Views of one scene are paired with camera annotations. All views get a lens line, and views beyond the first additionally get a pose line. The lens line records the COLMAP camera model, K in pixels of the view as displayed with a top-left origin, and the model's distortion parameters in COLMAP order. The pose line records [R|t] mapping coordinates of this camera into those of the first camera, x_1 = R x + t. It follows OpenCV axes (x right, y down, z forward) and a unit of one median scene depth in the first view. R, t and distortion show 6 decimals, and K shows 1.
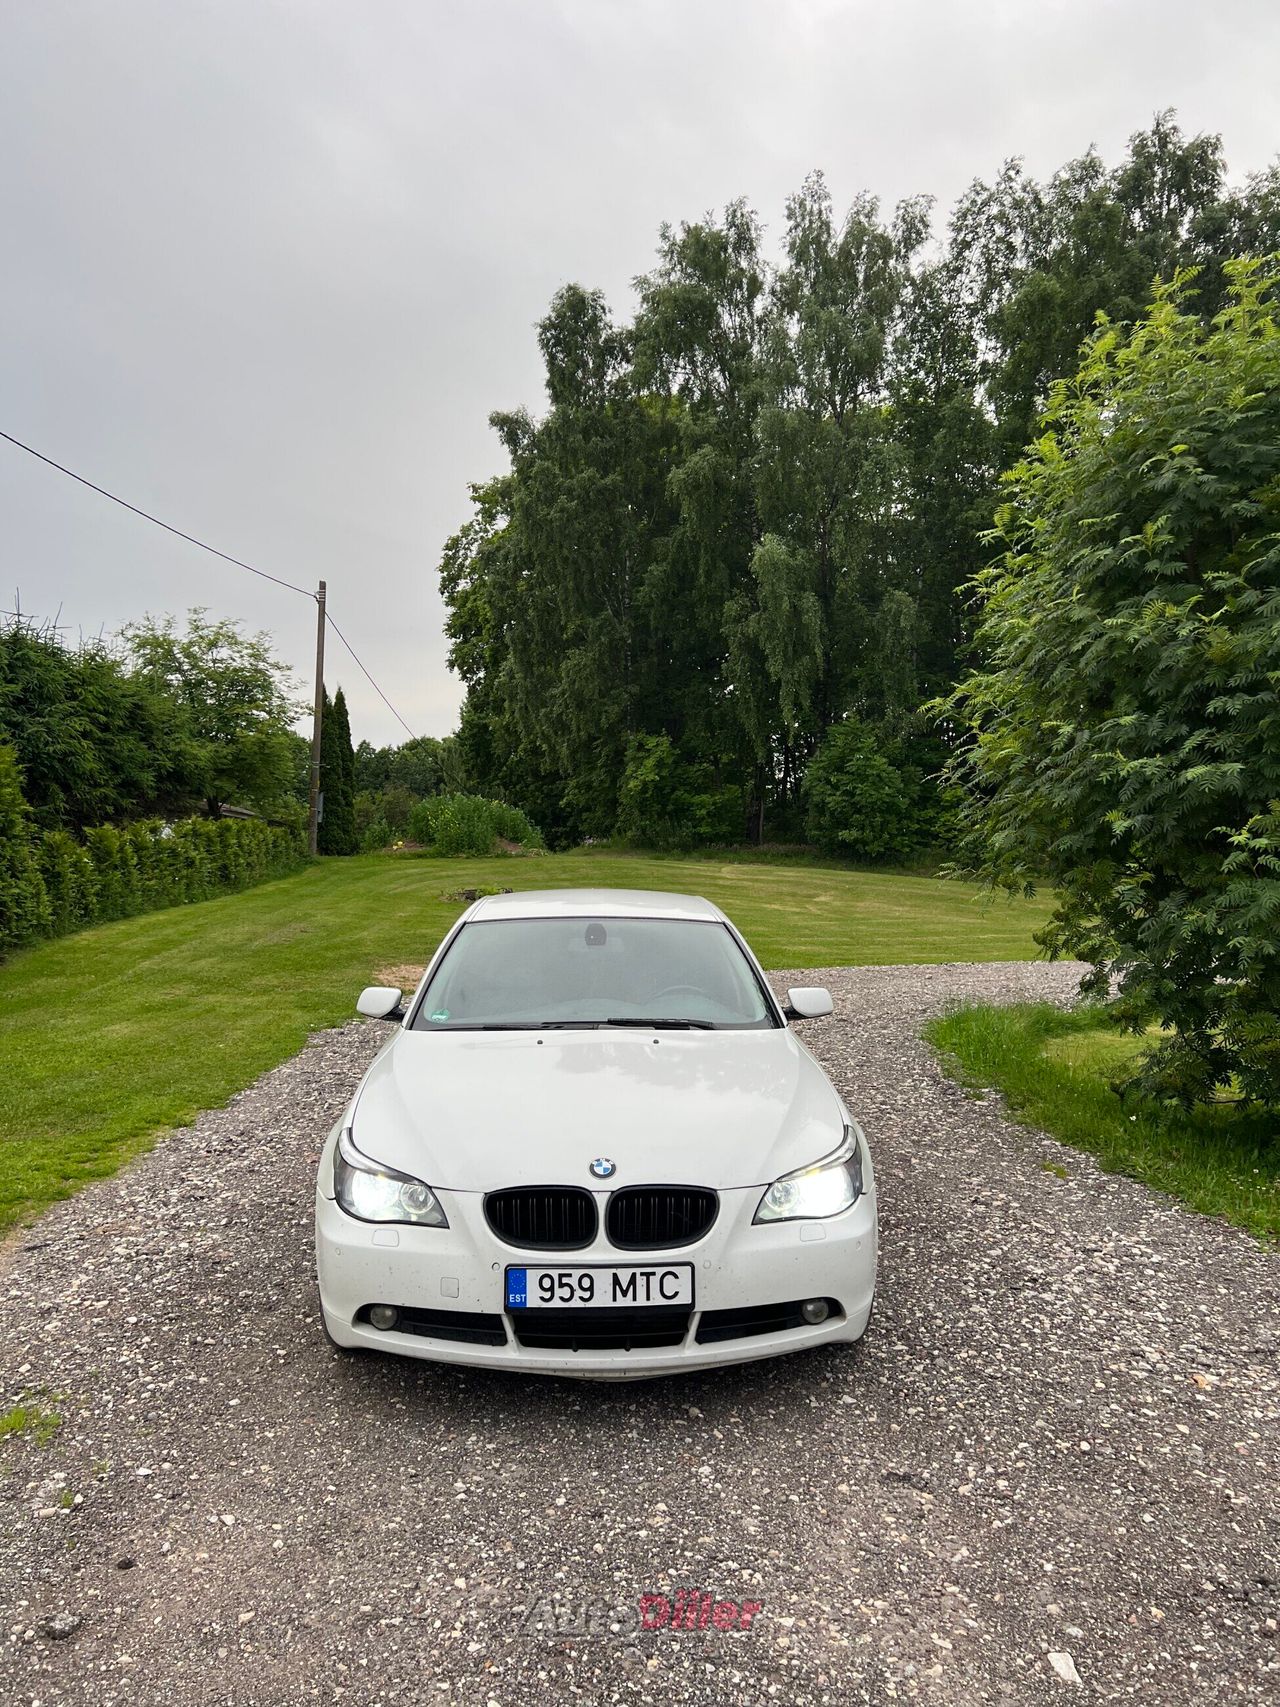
lens RADIAL K [[1291.5, 0, 633.2], [0, 1291.5, 834.4], [0, 0, 1]] dist [0.072893, -0.093746]
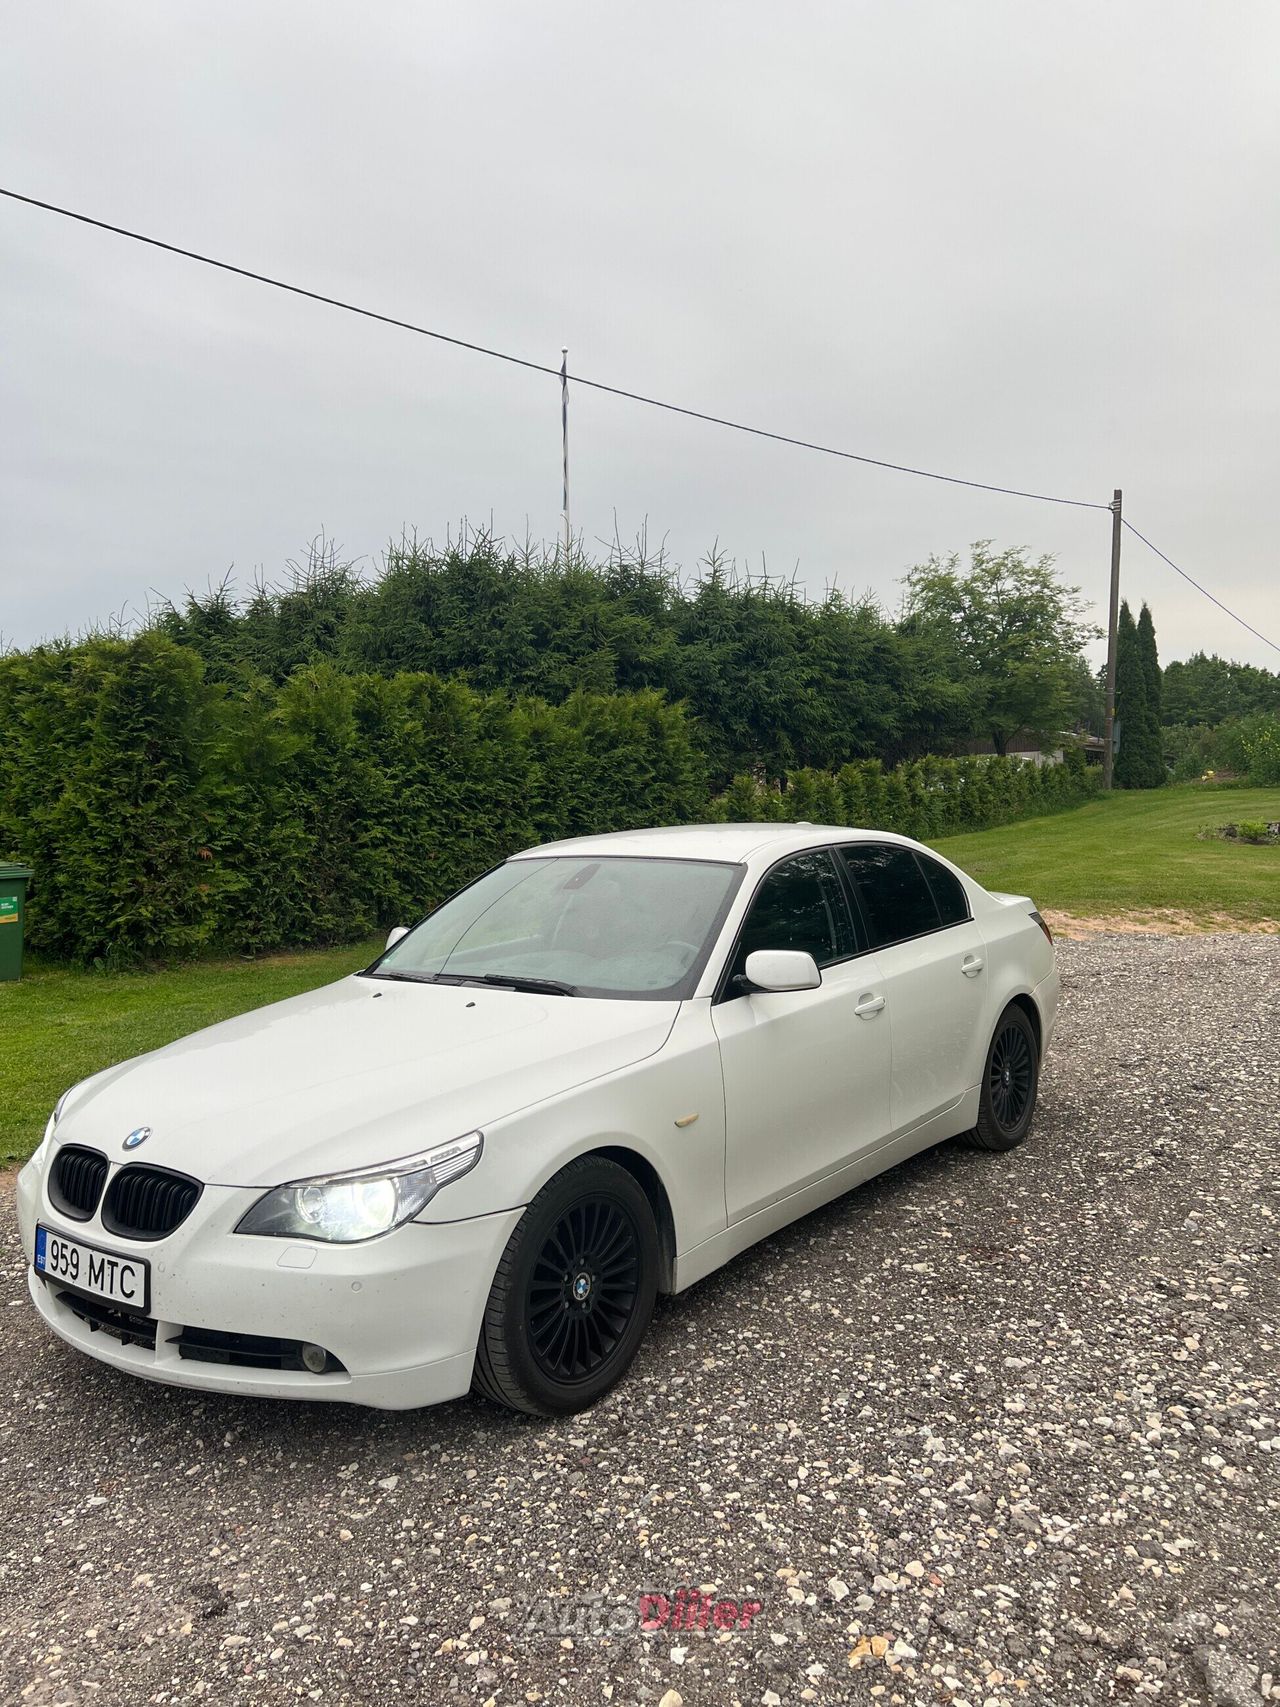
lens RADIAL K [[1291.5, 0, 633.2], [0, 1291.5, 834.4], [0, 0, 1]] dist [0.072893, -0.093746]
pose [[0.752407, -0.008377, -0.658645, 0.113715], [0.039432, 0.998699, 0.032343, 0.004807], [0.657517, -0.050307, 0.751758, 0.077902]]
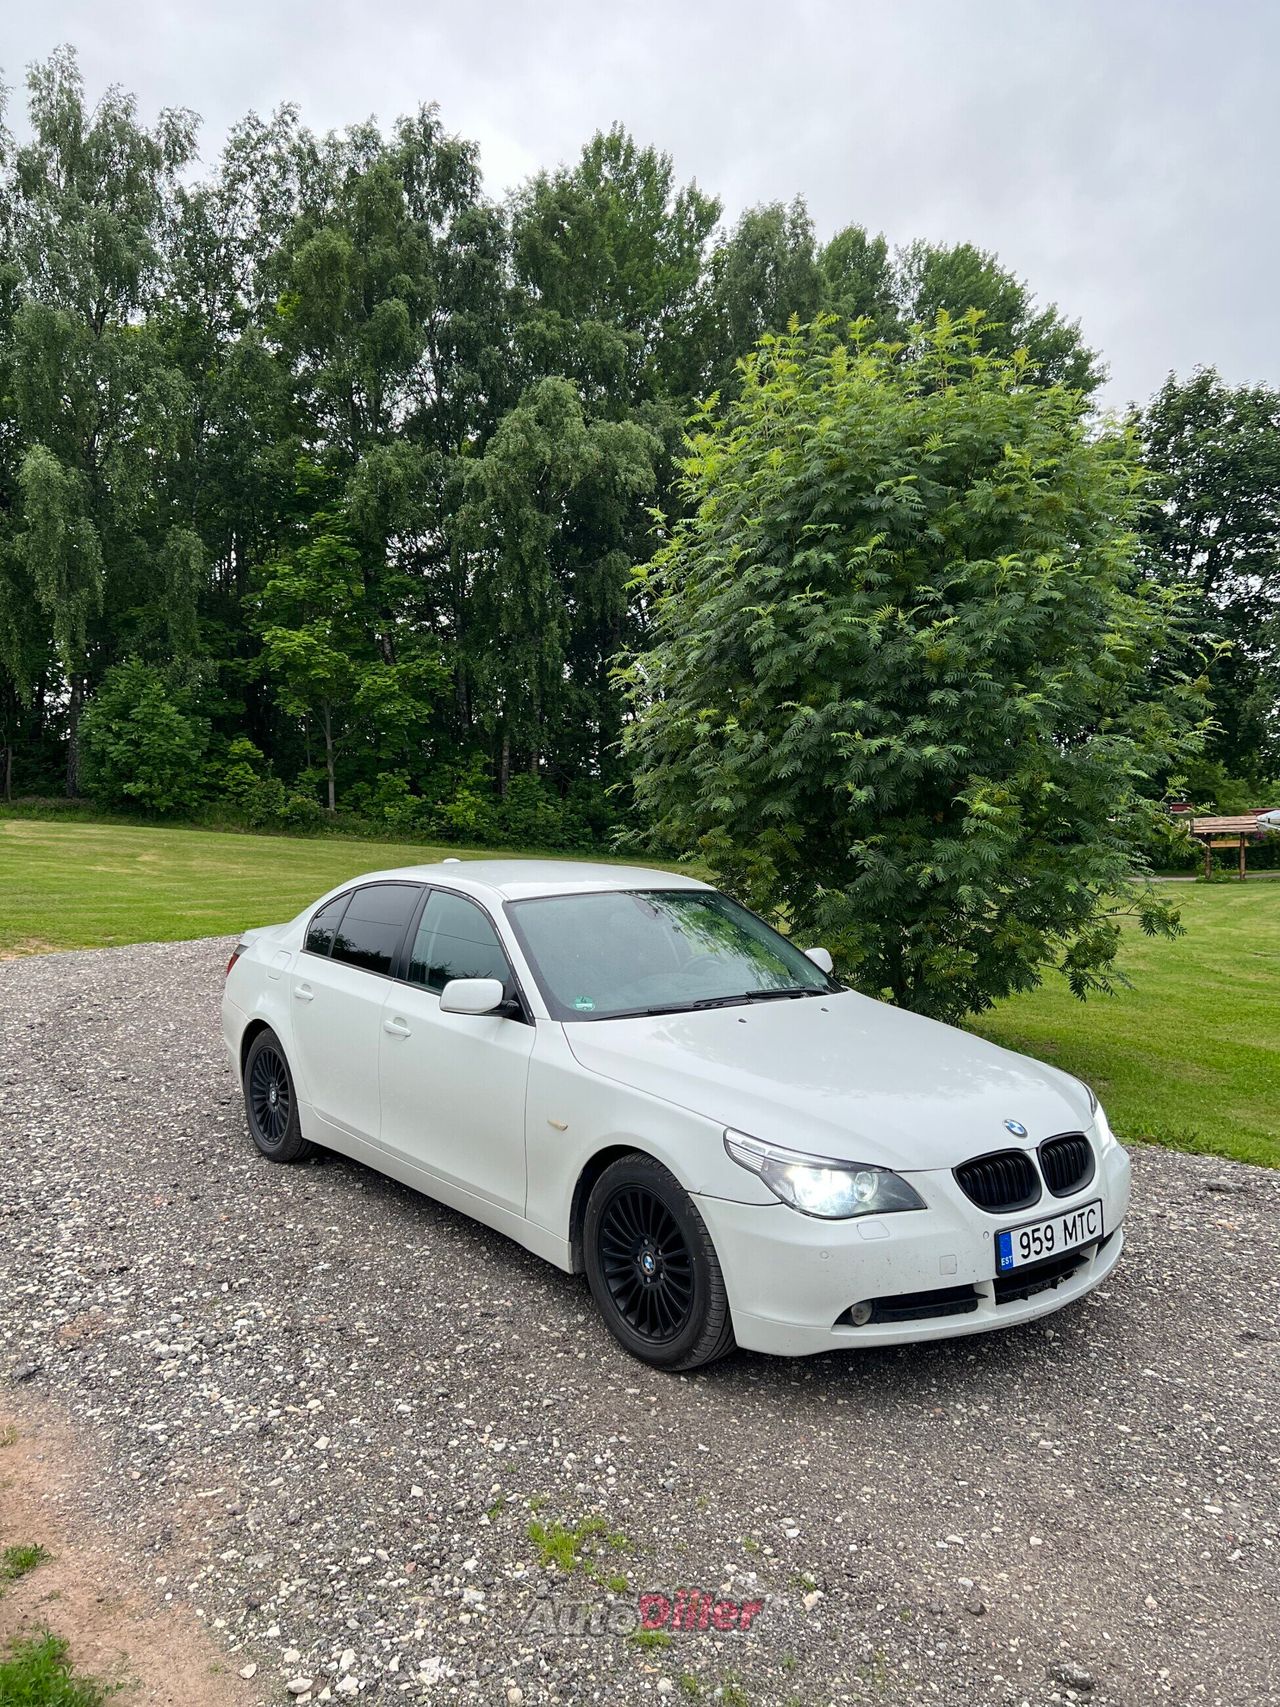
lens RADIAL K [[1291.5, 0, 633.2], [0, 1291.5, 834.4], [0, 0, 1]] dist [0.072893, -0.093746]
pose [[0.802296, -0.011234, 0.596821, -0.125711], [-0.011025, 0.999374, 0.033631, -0.002041], [-0.596825, -0.033562, 0.801670, 0.047160]]
